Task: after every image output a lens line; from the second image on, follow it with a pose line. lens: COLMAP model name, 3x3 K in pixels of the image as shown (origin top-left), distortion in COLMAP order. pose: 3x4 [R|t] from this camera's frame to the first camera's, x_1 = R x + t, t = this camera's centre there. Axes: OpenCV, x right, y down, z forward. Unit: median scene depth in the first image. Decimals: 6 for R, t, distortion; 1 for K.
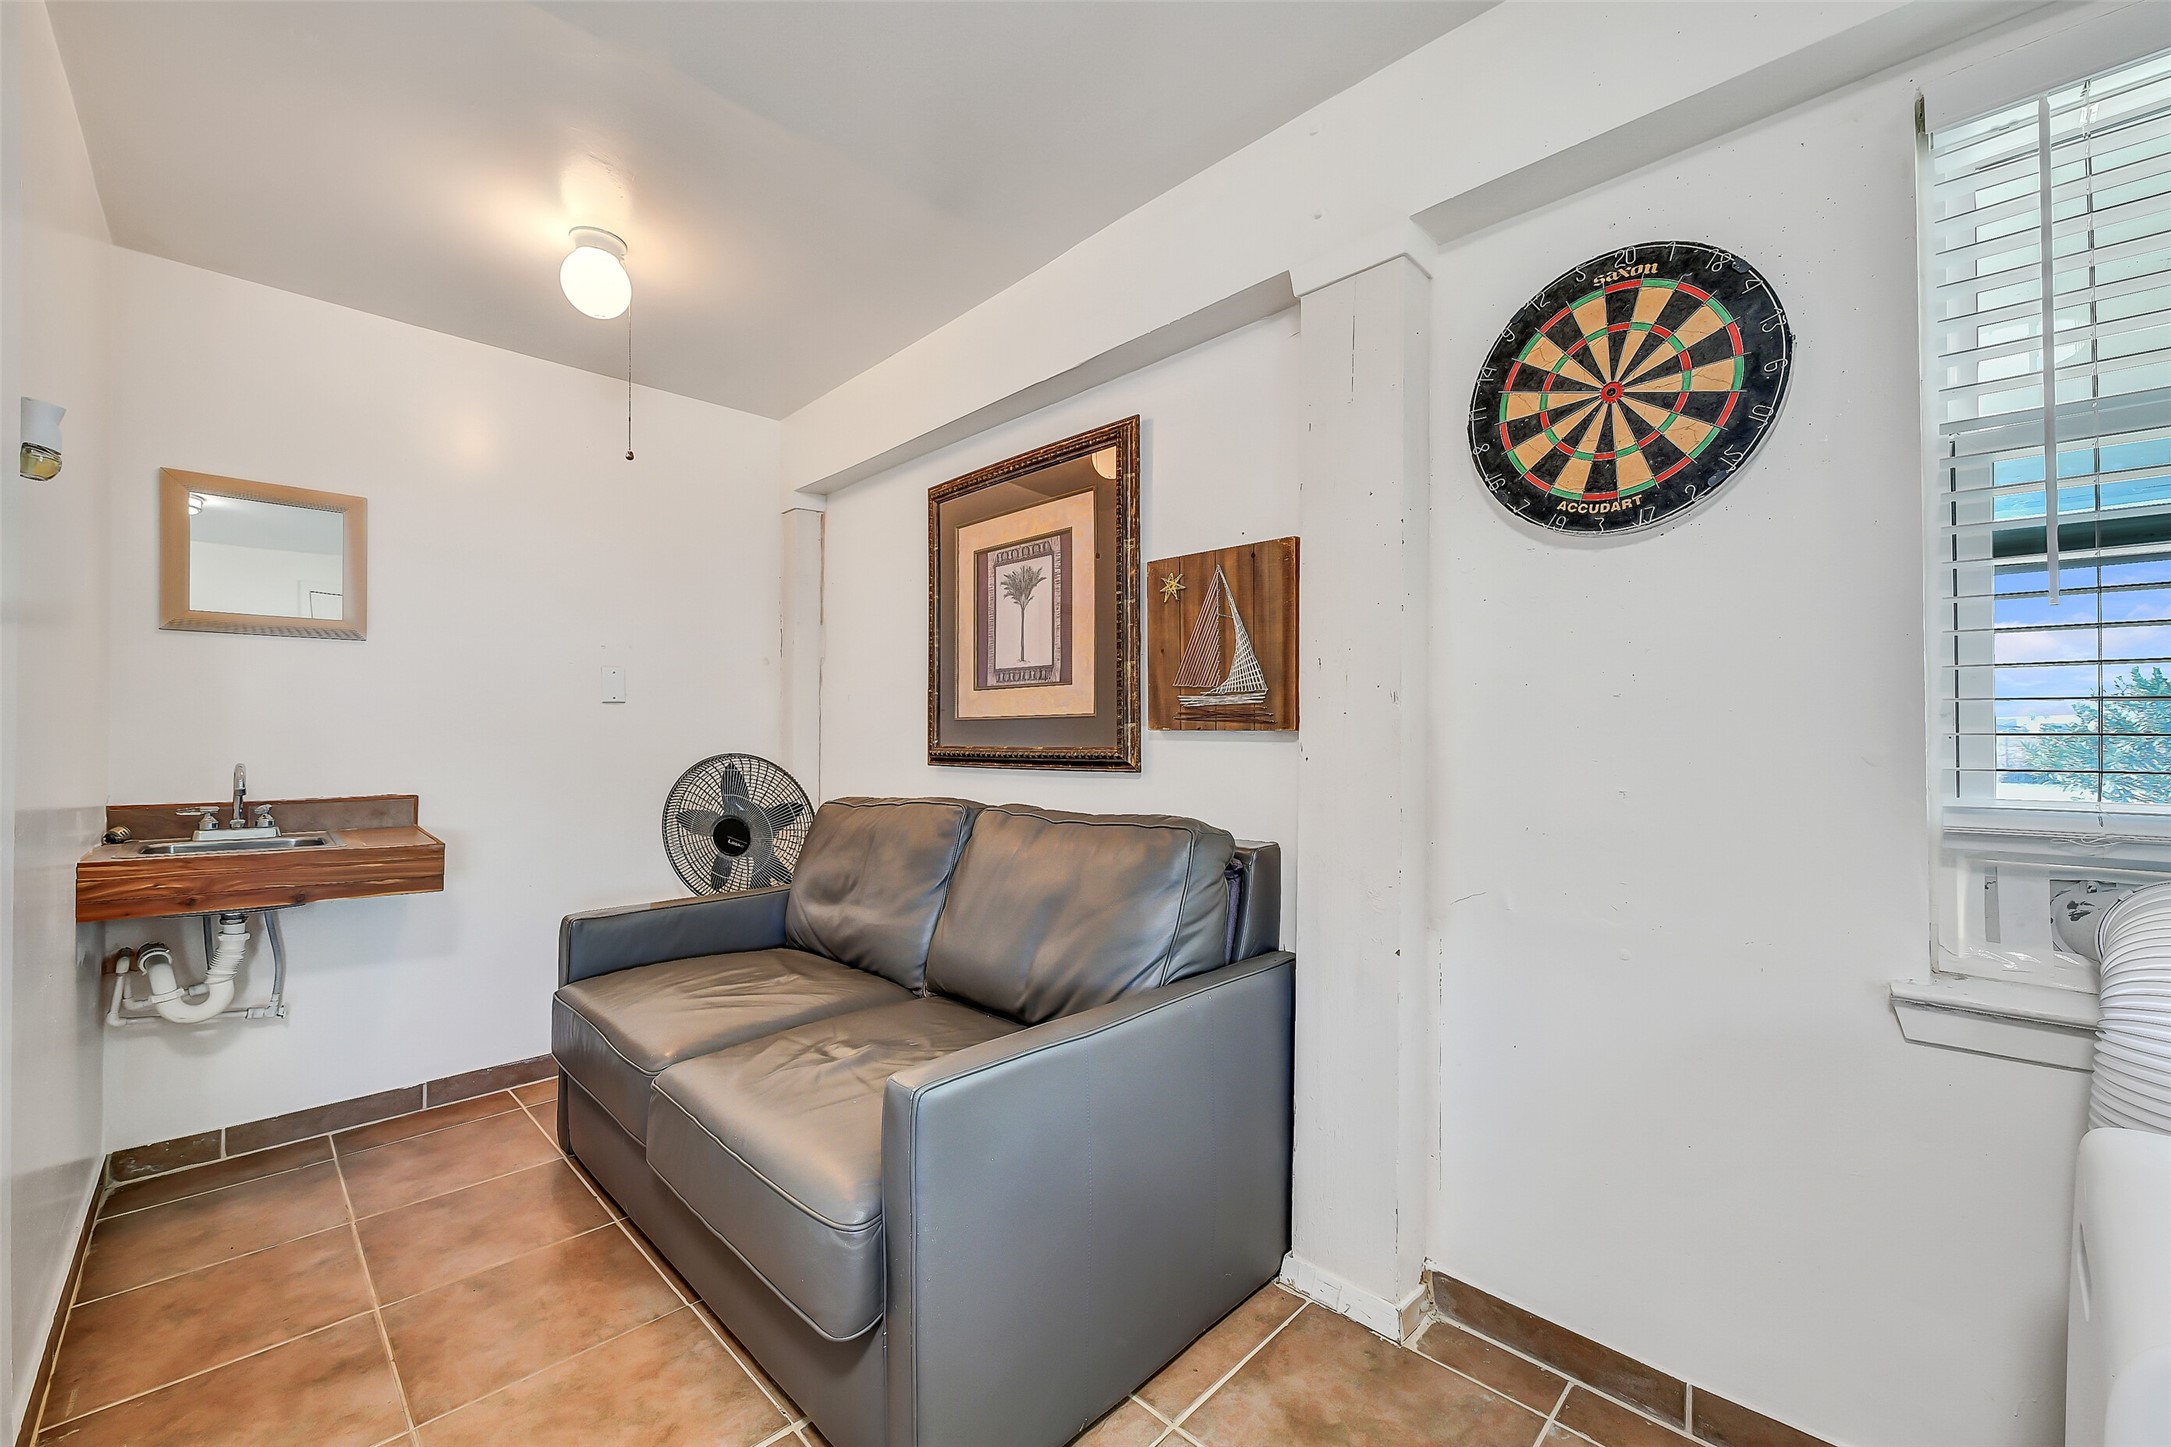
lens RADIAL K [[856.5, 0, 1086.7], [0, 856.5, 725.7], [0, 0, 1]] dist [-0.007886, 0.000229]
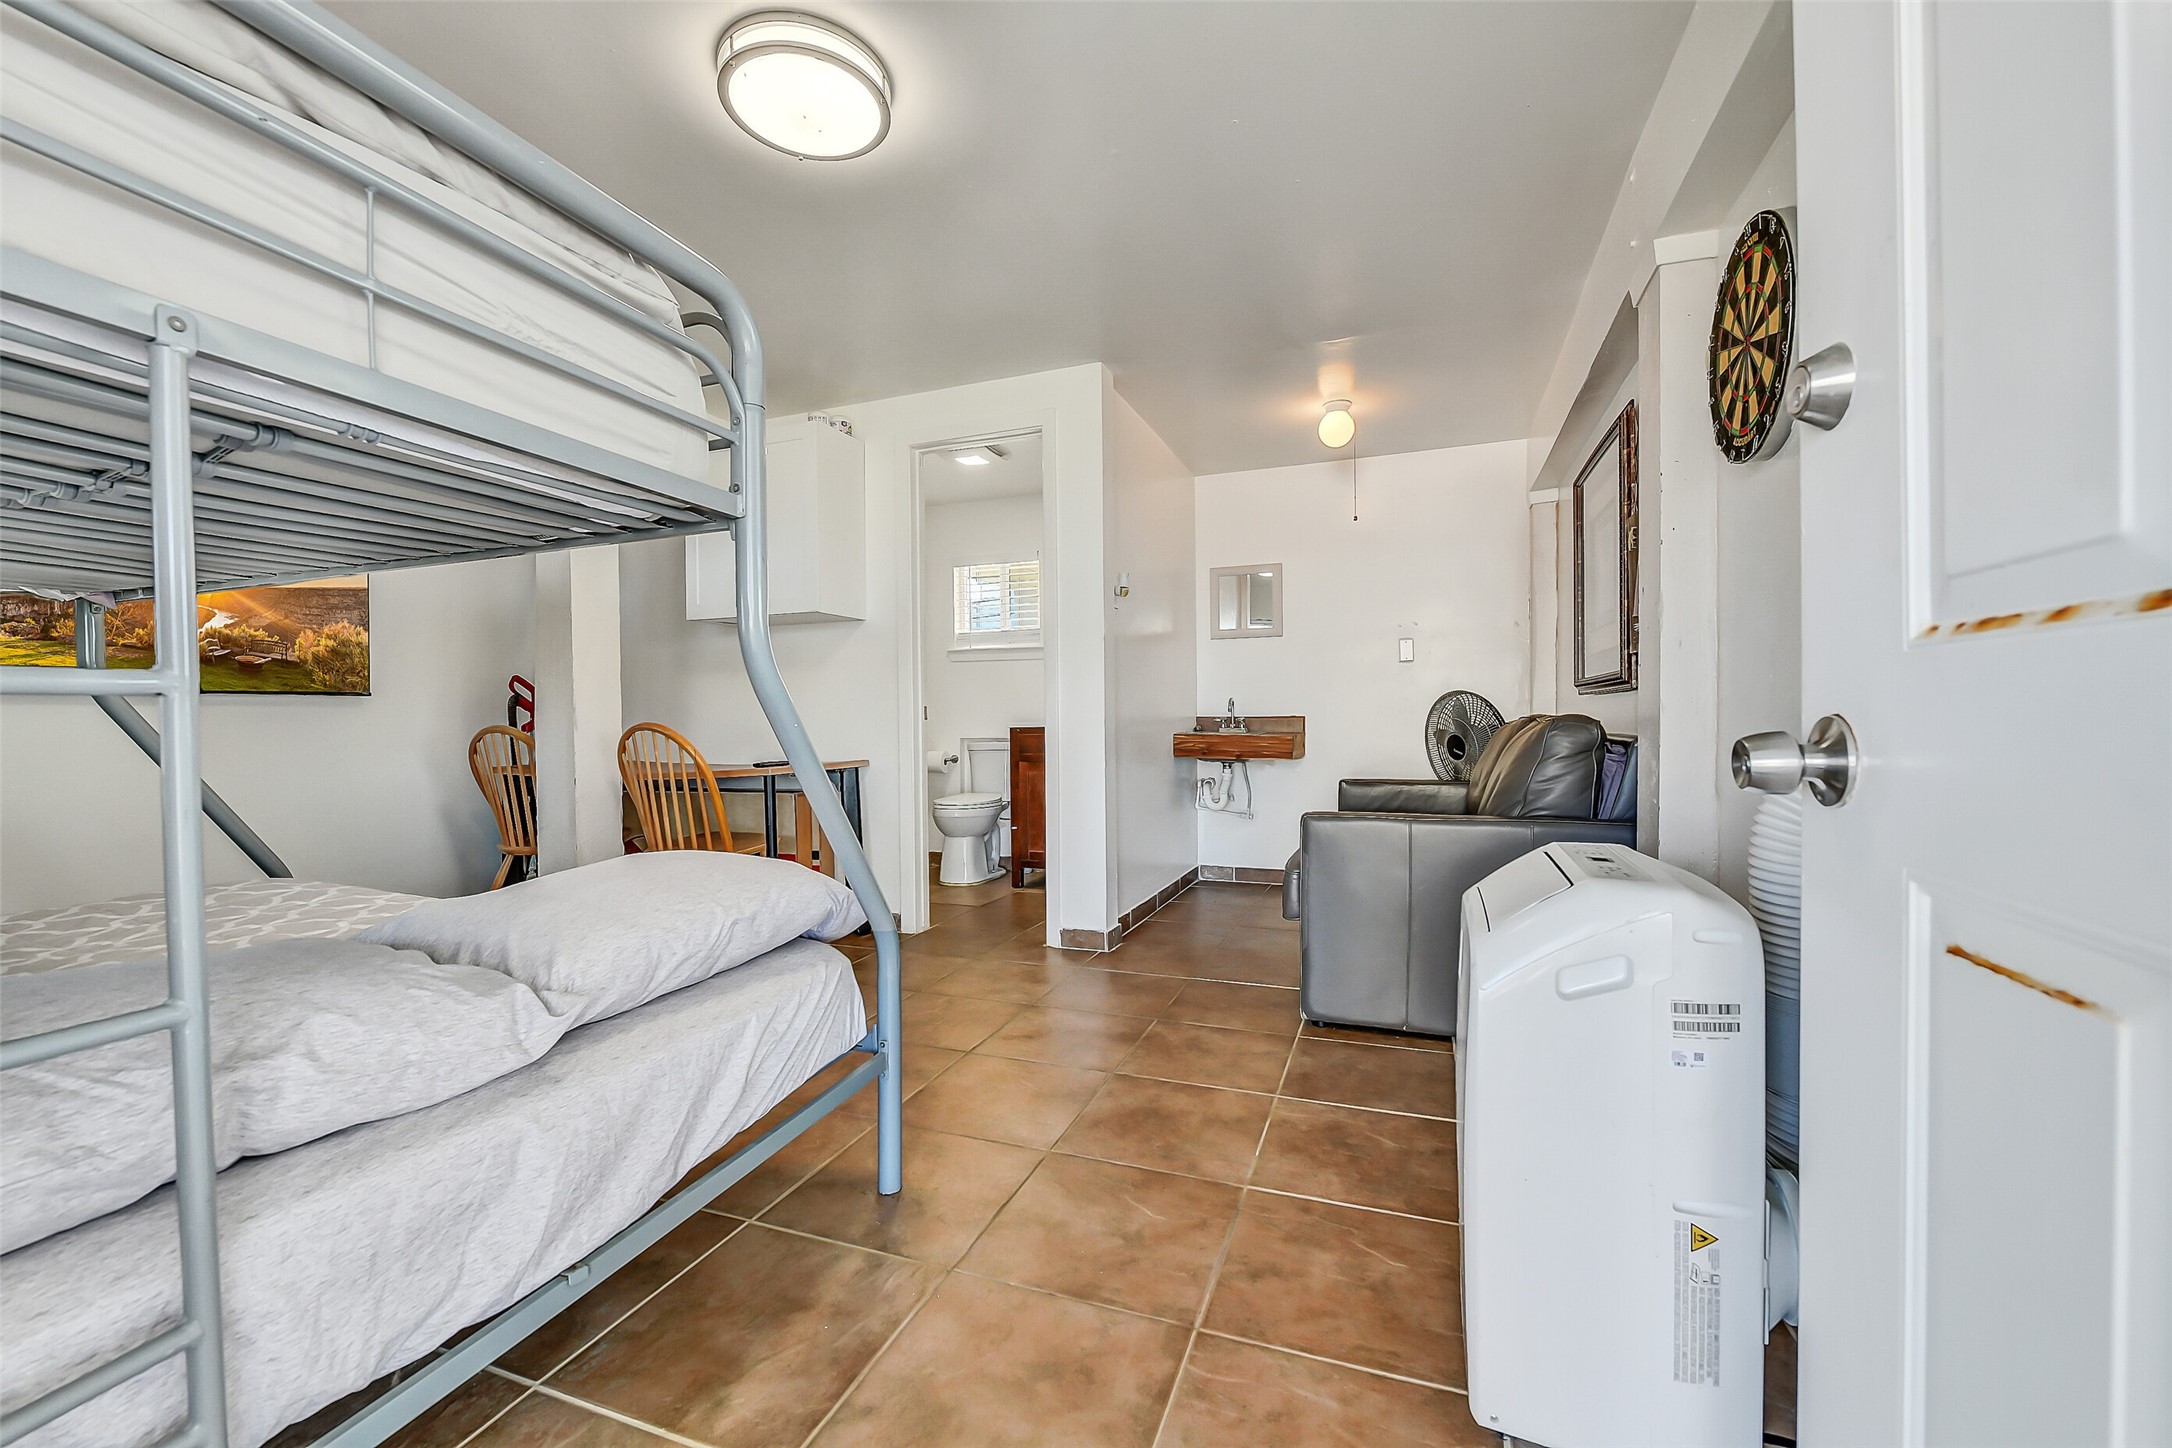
lens RADIAL K [[856.8, 0, 1087.1], [0, 856.8, 726.8], [0, 0, 1]] dist [-0.007886, 0.000229]
pose [[0.405110, 0.006702, -0.914243, 0.846095], [0.017905, 0.999723, 0.015263, 0.075536], [0.914092, -0.022553, 0.404878, -0.229188]]
